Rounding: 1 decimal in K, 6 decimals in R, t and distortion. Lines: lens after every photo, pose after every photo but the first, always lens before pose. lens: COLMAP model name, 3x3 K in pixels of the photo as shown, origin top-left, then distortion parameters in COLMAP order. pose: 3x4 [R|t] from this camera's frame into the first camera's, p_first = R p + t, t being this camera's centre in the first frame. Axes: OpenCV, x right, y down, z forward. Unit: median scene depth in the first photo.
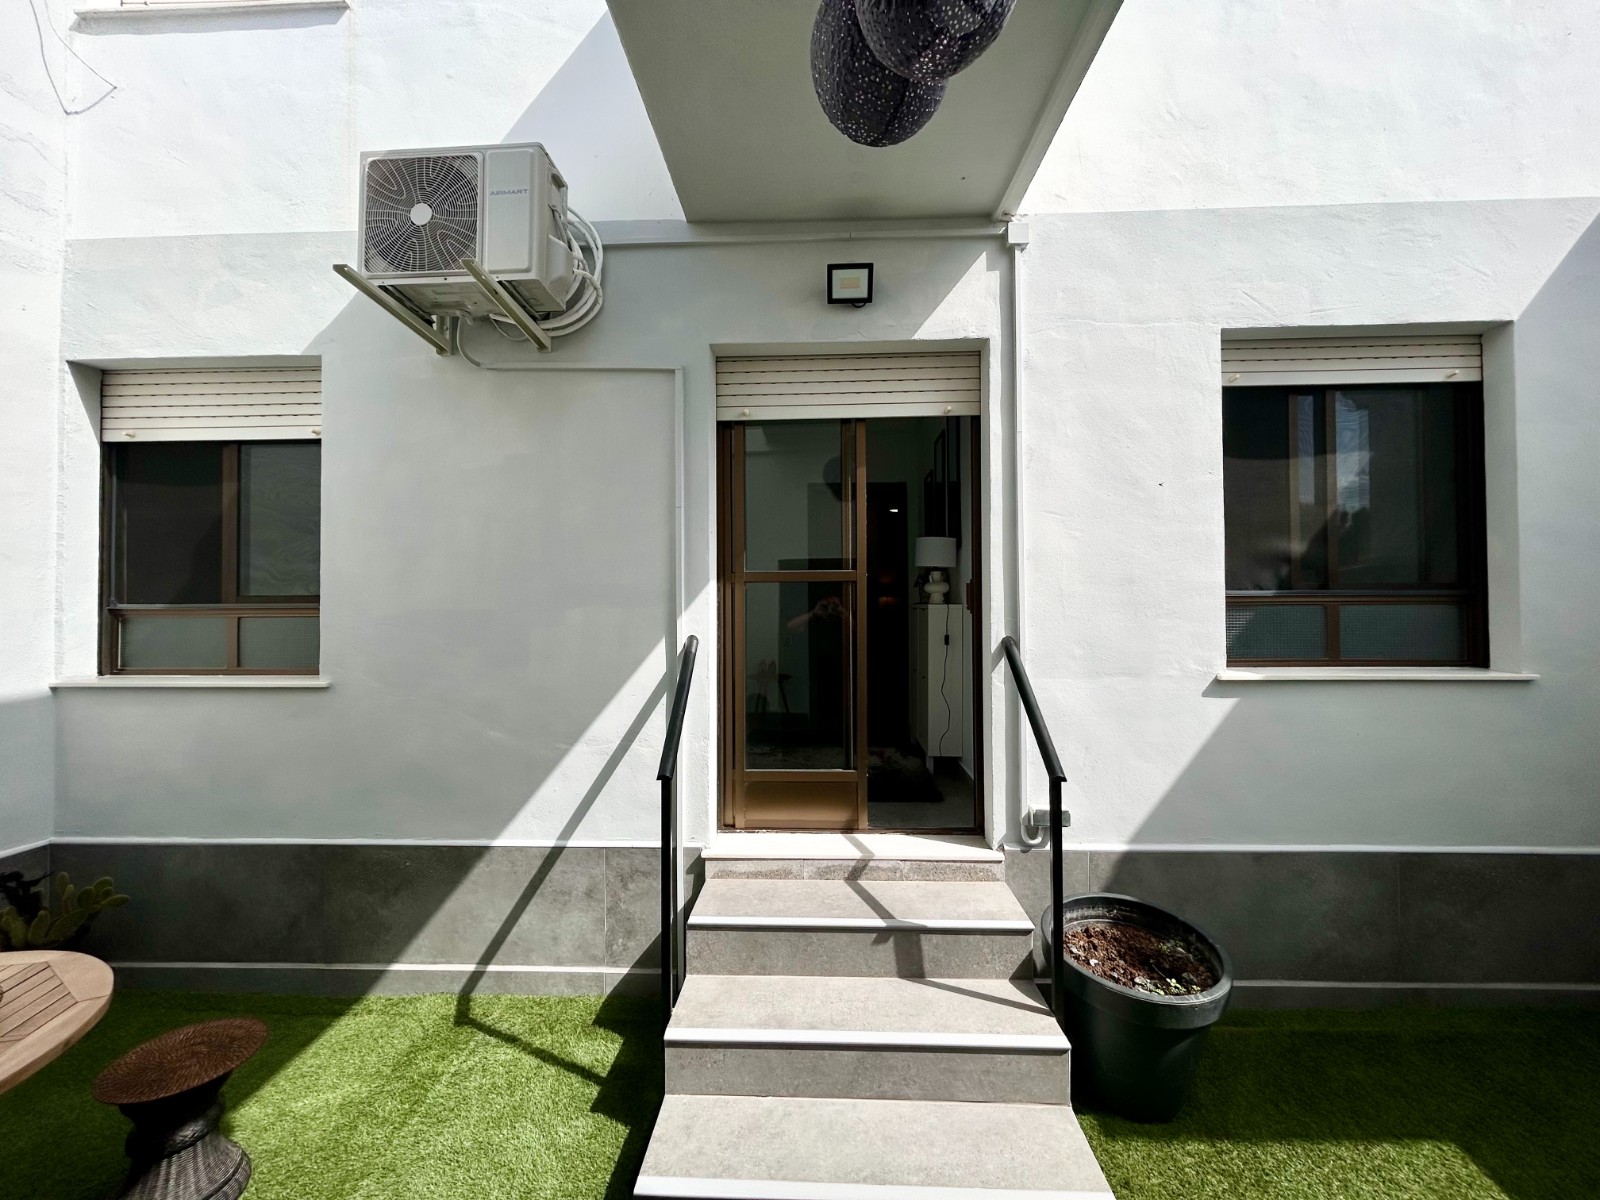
lens RADIAL K [[642.9, 0, 801.9], [0, 642.9, 597.0], [0, 0, 1]] dist [0.000712, 0.000469]
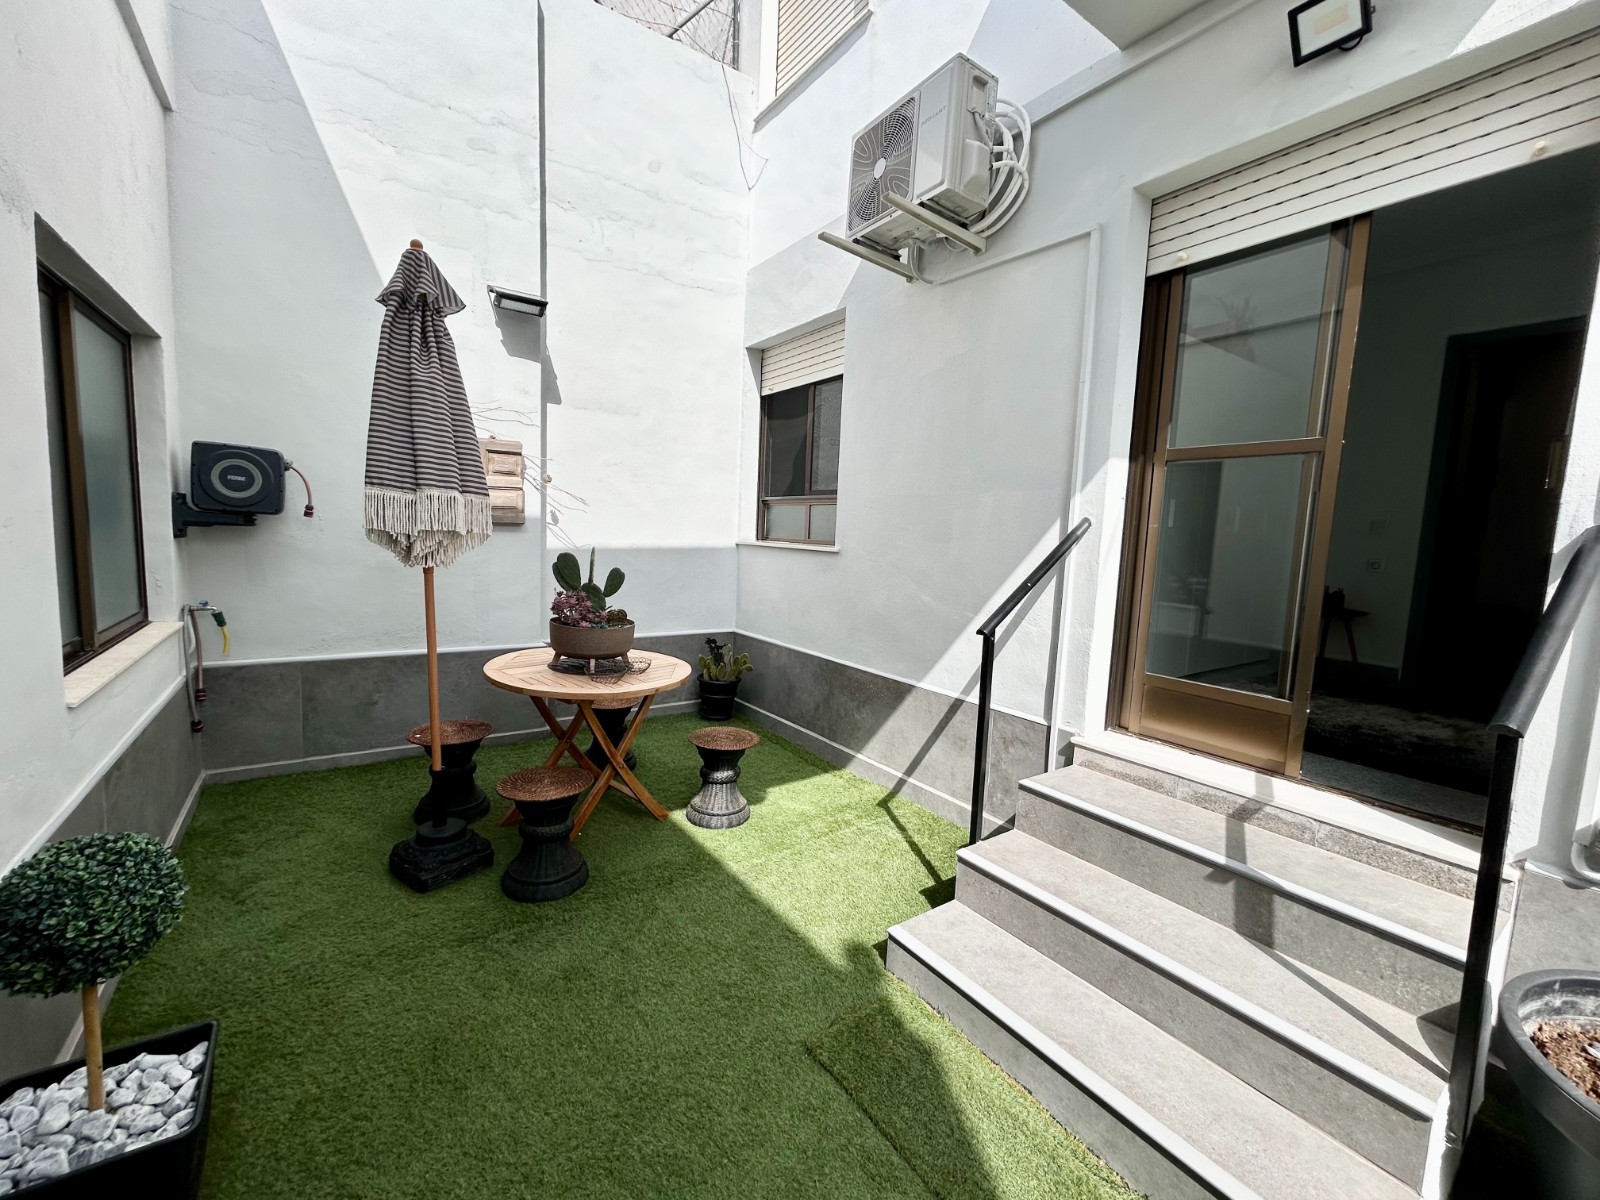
lens RADIAL K [[645.4, 0, 800.1], [0, 645.4, 595.8], [0, 0, 1]] dist [-0.001180, 0.000058]
pose [[0.607345, 0.108949, -0.786932, 0.350731], [-0.029109, 0.992938, 0.115004, 0.078838], [0.793905, -0.046941, 0.606227, 0.074965]]
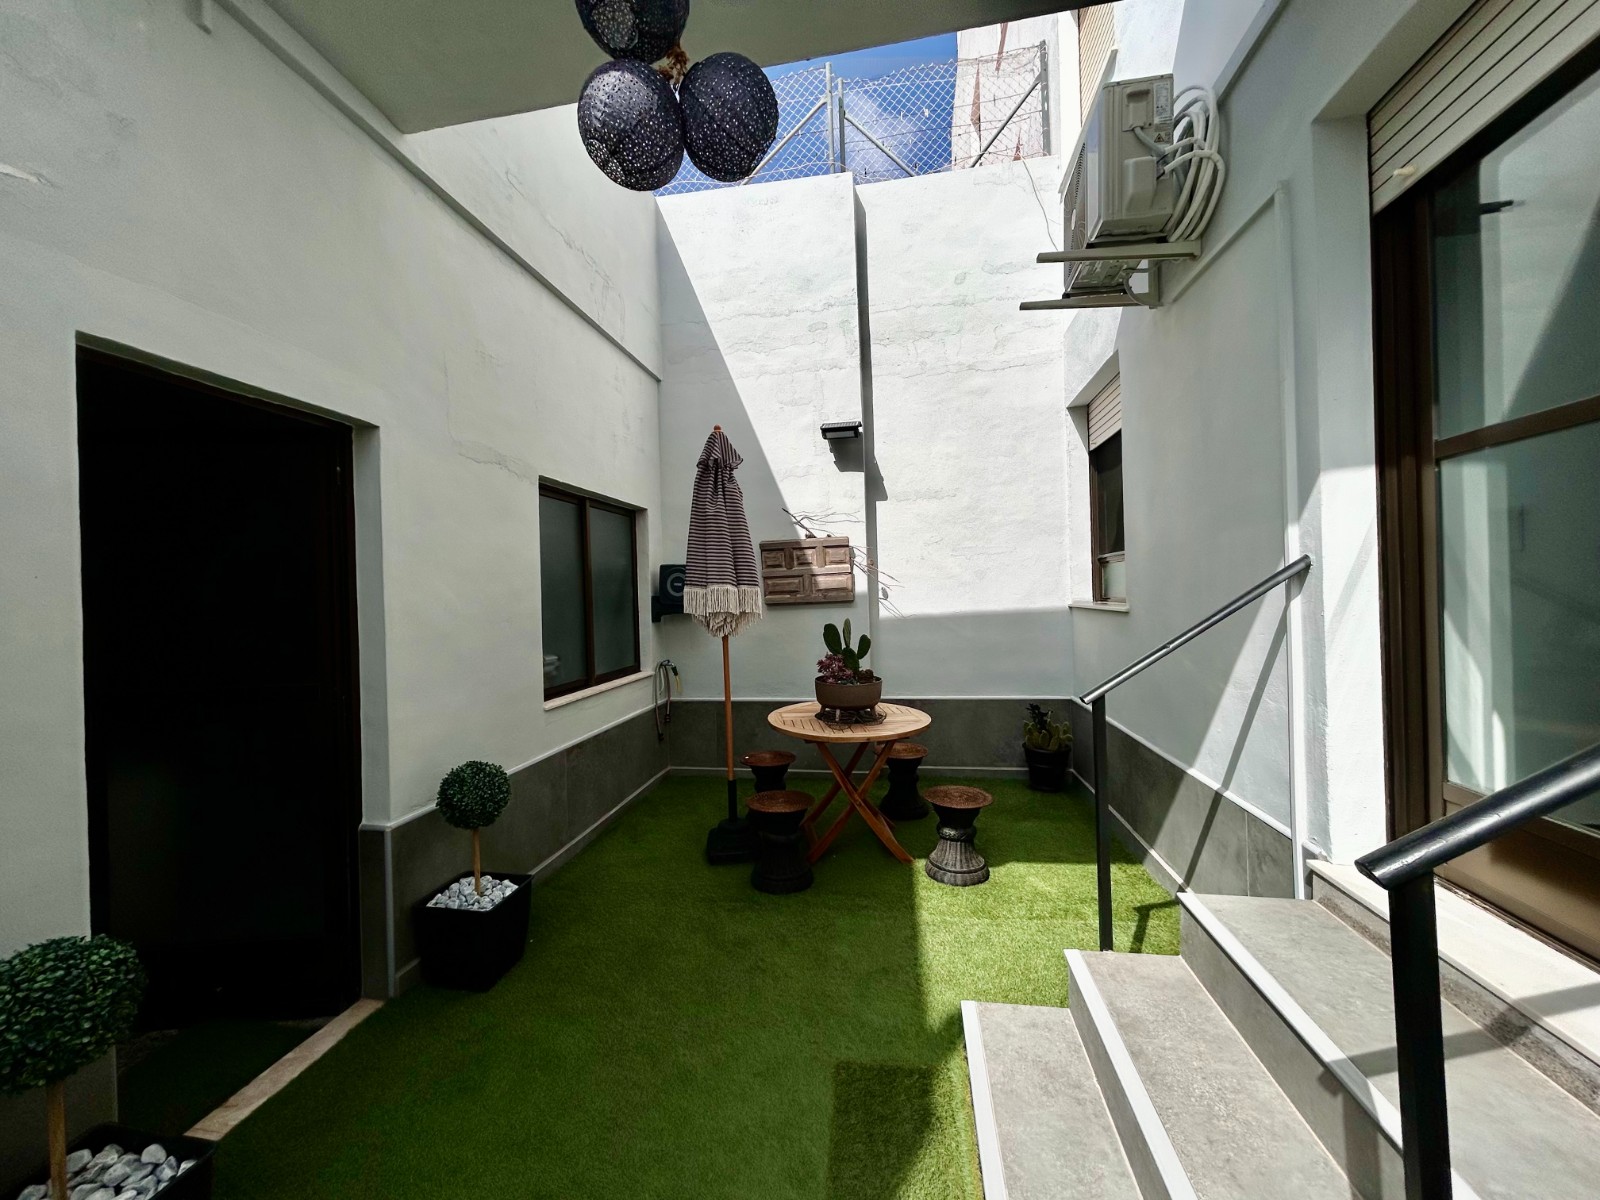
lens RADIAL K [[645.1, 0, 798.4], [0, 645.1, 595.7], [0, 0, 1]] dist [0.001449, 0.000599]
pose [[-0.126783, 0.008986, -0.991890, 0.622632], [0.048142, 0.998836, 0.002896, 0.077290], [0.990762, -0.047385, -0.127068, 0.547764]]
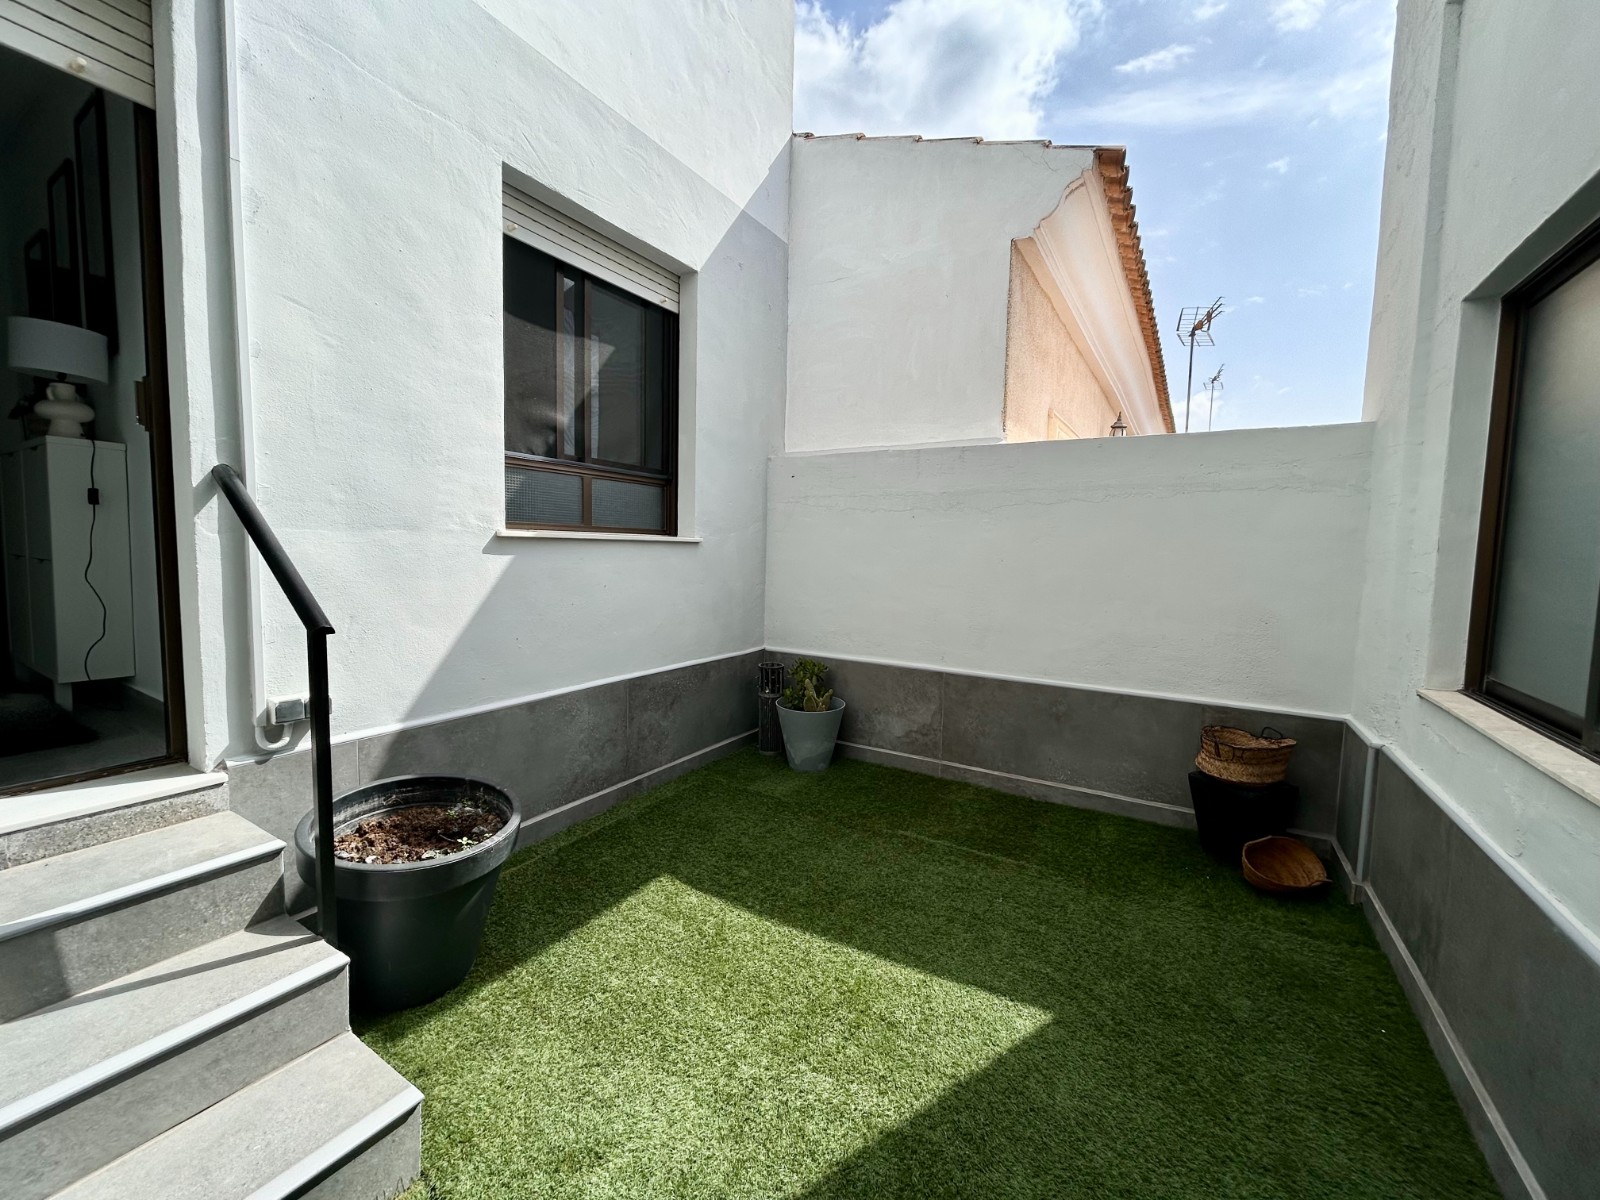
lens RADIAL K [[643.4, 0, 800.0], [0, 643.4, 596.2], [0, 0, 1]] dist [-0.004179, 0.000629]
pose [[0.490433, -0.052913, 0.869871, 0.020017], [-0.041848, 0.995574, 0.084153, 0.119563], [-0.870474, -0.077674, 0.486048, 0.122426]]
